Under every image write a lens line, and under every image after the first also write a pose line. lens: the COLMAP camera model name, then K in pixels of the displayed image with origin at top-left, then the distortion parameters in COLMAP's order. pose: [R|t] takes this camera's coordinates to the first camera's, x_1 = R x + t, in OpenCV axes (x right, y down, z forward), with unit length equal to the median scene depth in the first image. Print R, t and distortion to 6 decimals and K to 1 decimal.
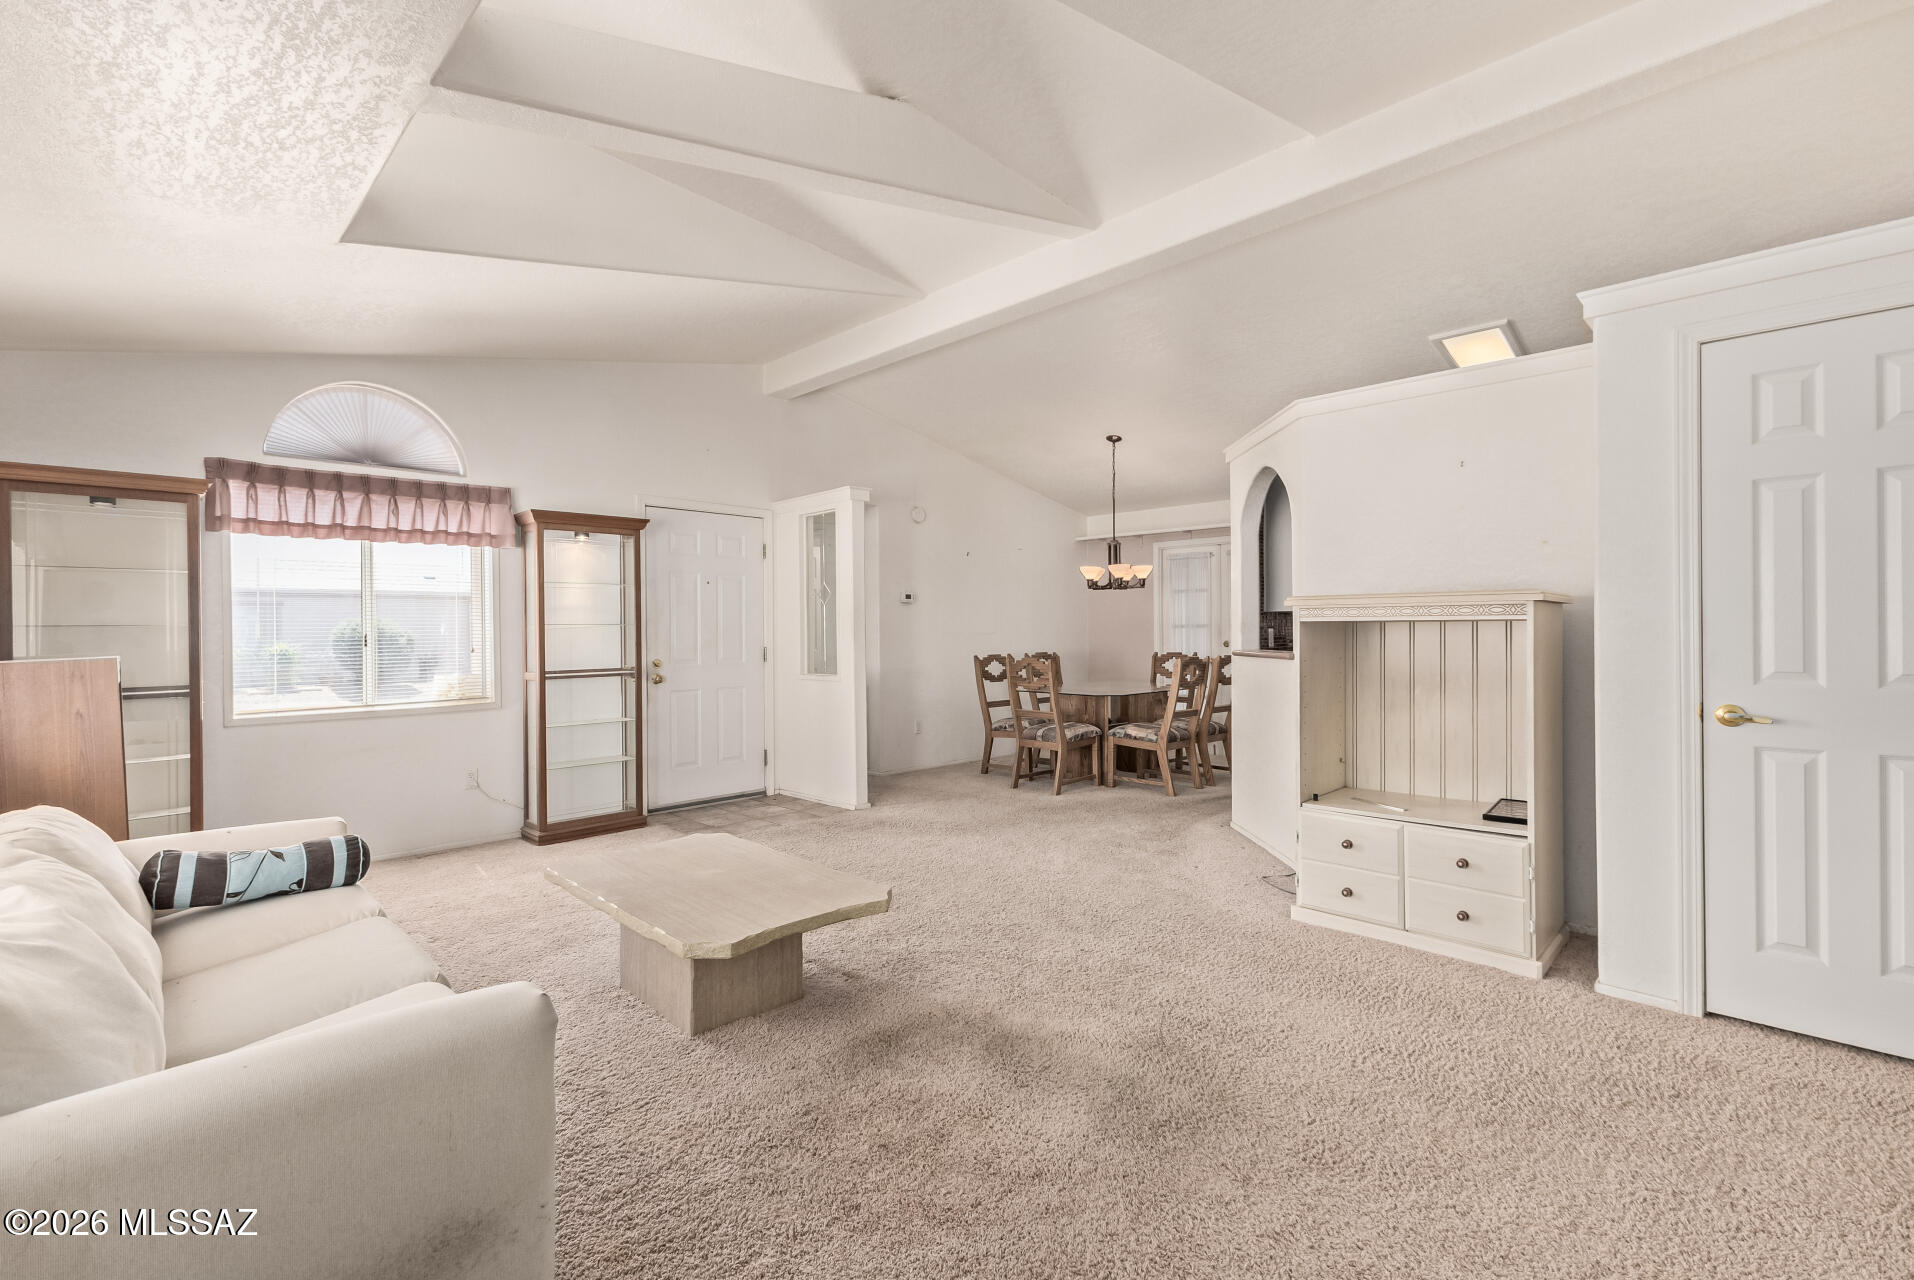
lens RADIAL K [[838.3, 0, 958.9], [0, 838.3, 639.8], [0, 0, 1]] dist [0.012602, -0.000190]
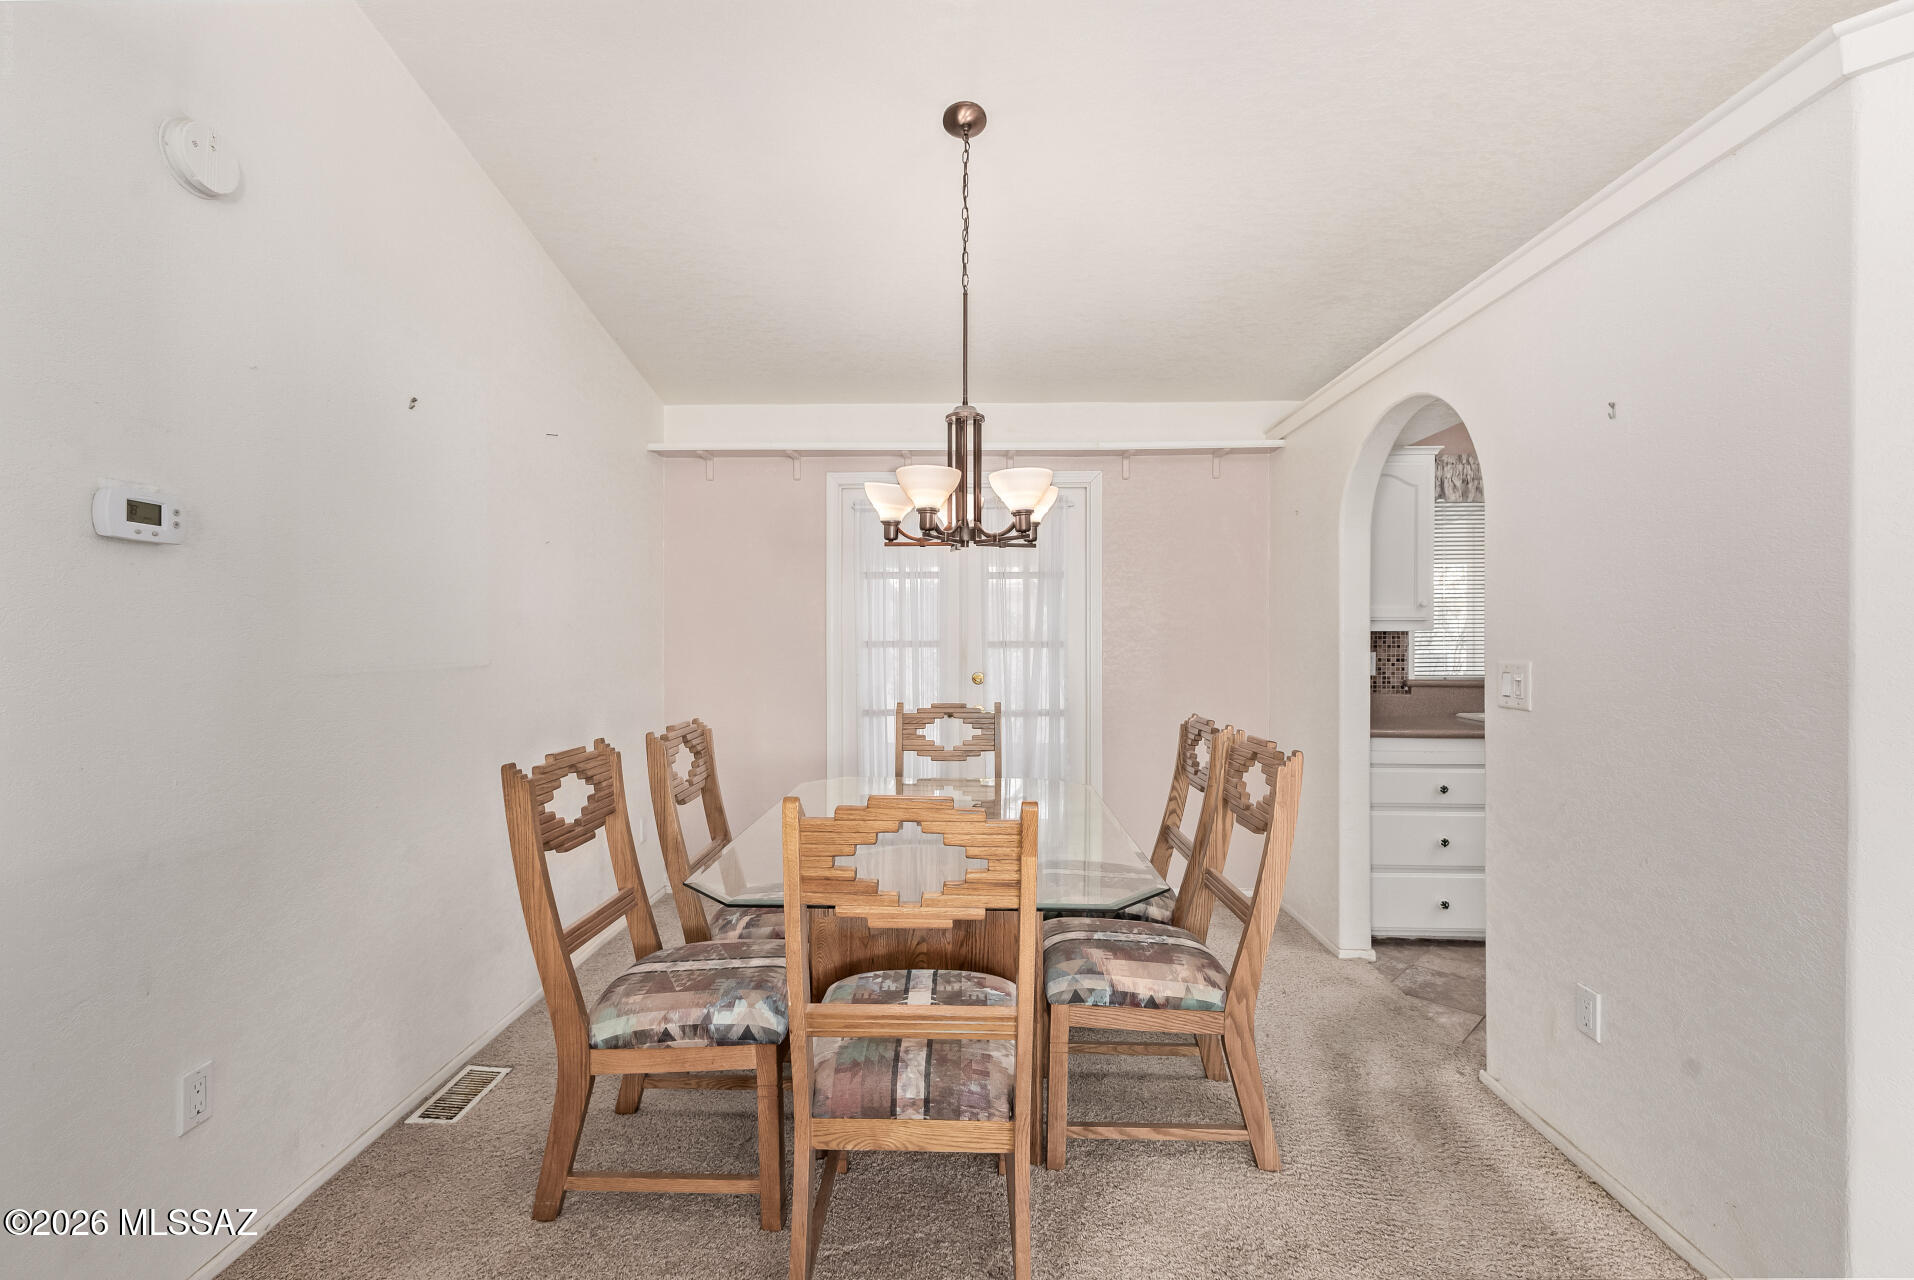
lens RADIAL K [[838.3, 0, 947.2], [0, 838.3, 635.6], [0, 0, 1]] dist [0.012602, -0.000190]
pose [[0.724672, 0.008239, 0.689044, -0.061807], [-0.001044, 0.999940, -0.010859, -0.018355], [-0.689093, 0.007150, 0.724638, 0.706285]]
